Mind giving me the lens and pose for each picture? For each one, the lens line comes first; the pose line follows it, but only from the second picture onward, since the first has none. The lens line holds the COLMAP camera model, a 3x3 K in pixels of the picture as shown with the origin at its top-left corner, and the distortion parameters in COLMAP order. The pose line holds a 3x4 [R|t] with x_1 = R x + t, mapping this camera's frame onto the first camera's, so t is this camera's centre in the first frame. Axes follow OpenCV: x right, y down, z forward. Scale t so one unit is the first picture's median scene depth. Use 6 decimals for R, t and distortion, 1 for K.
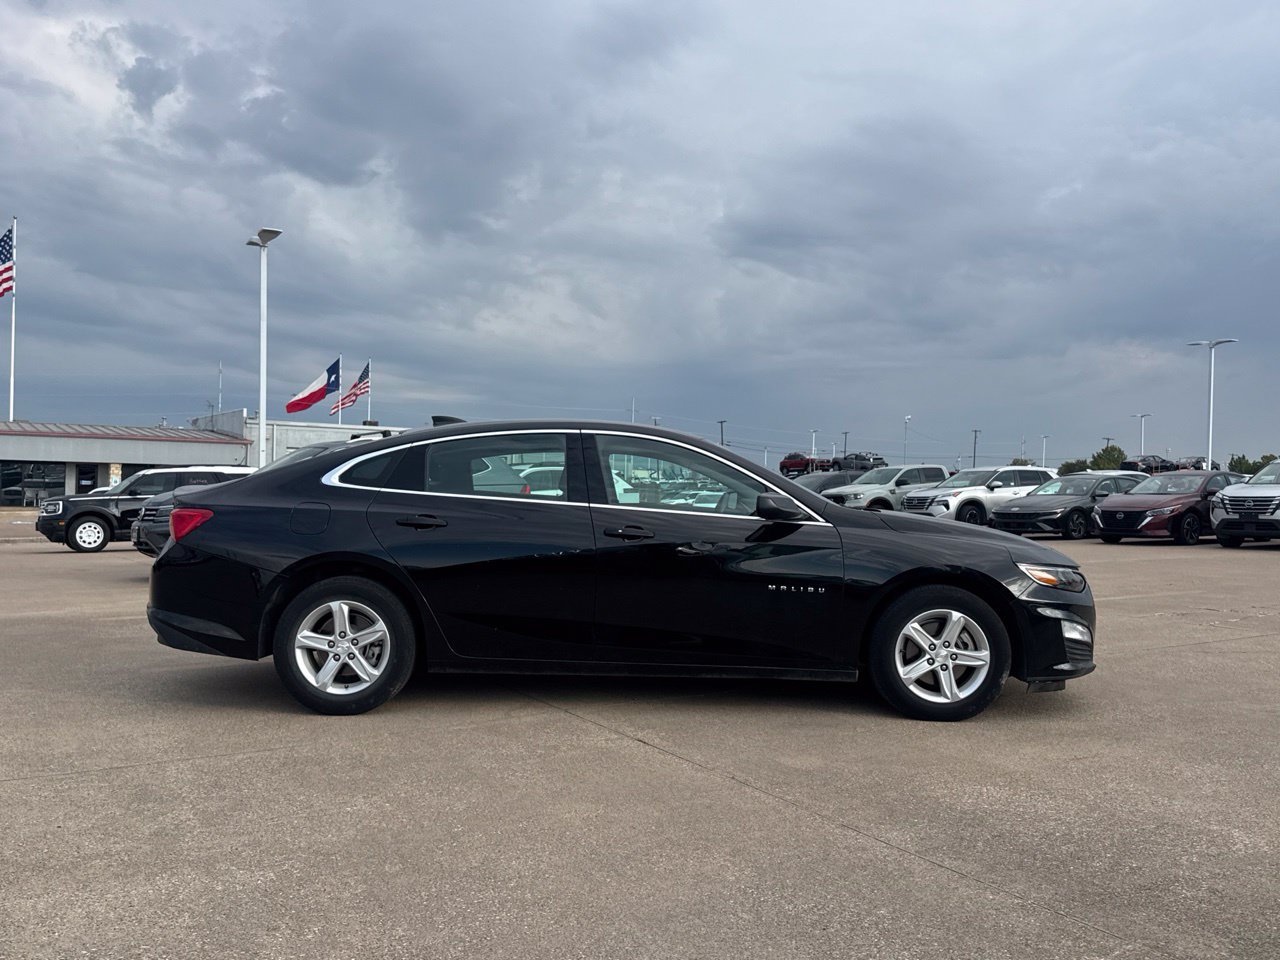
lens RADIAL K [[1146.7, 0, 639.9], [0, 1146.7, 487.4], [0, 0, 1]] dist [0.129258, -0.188658]
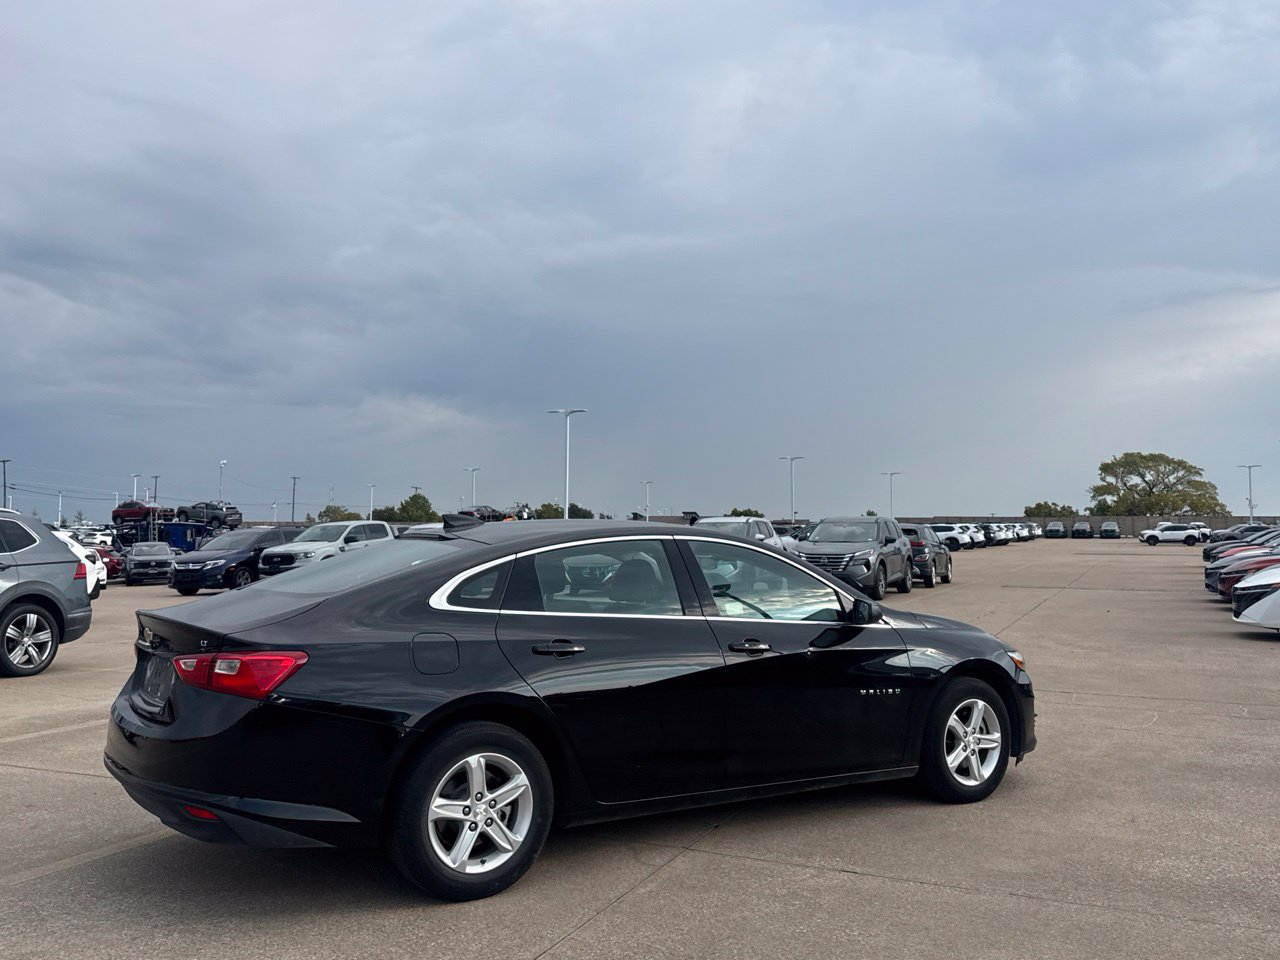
lens RADIAL K [[1140.2, 0, 641.5], [0, 1140.2, 472.8], [0, 0, 1]] dist [0.136071, -0.249938]
pose [[0.821875, 0.021933, 0.569246, -0.223464], [0.006778, 0.998811, -0.048270, -0.021070], [-0.569628, 0.043530, 0.820749, 0.094033]]
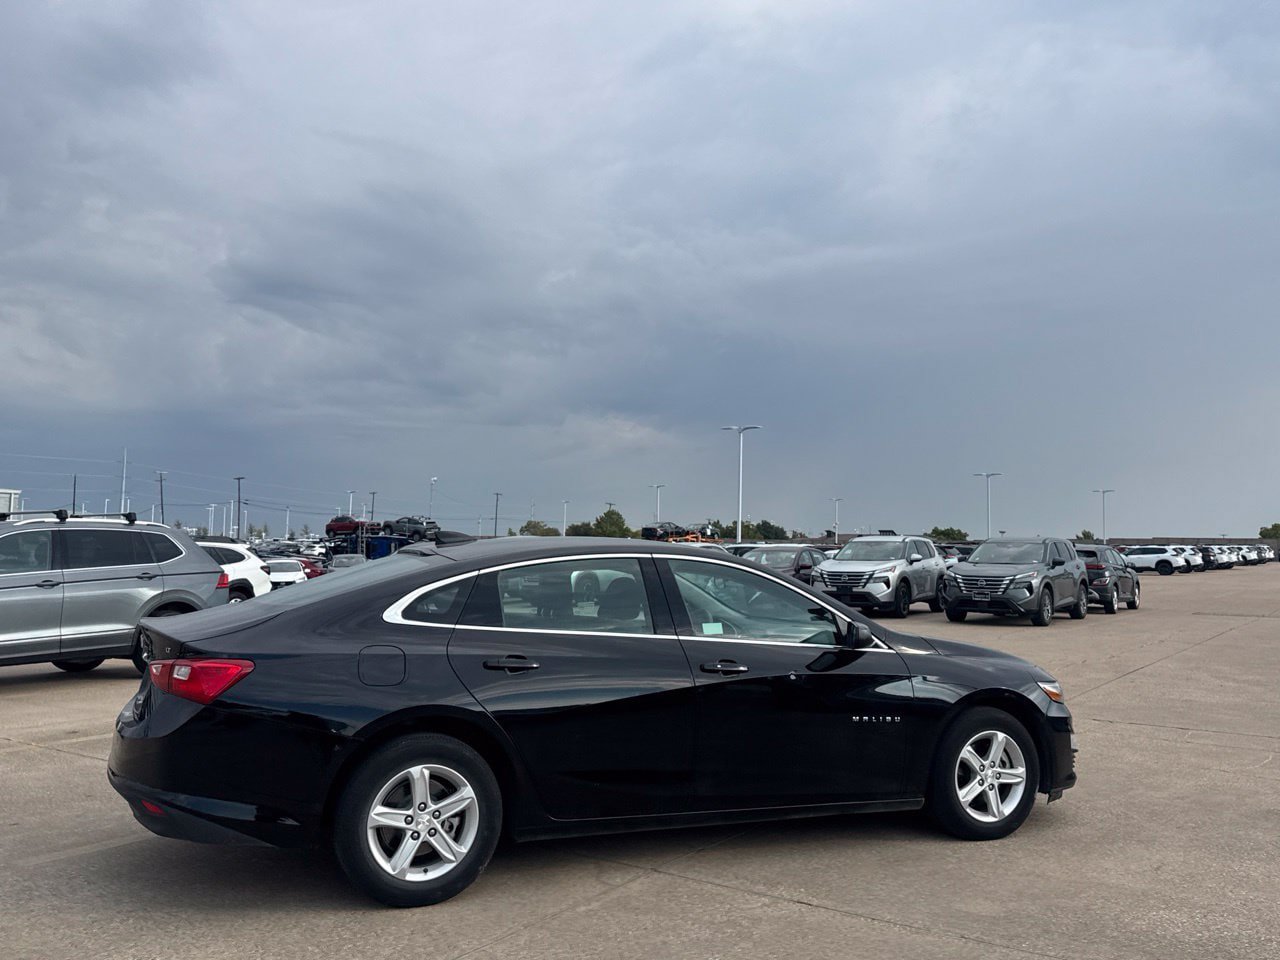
lens RADIAL K [[1140.2, 0, 639.8], [0, 1140.2, 468.5], [0, 0, 1]] dist [0.136071, -0.249938]
pose [[0.909204, 0.030681, 0.415219, -0.166396], [-0.003090, 0.997751, -0.066958, -0.021475], [-0.416340, 0.059595, 0.907254, 0.059344]]
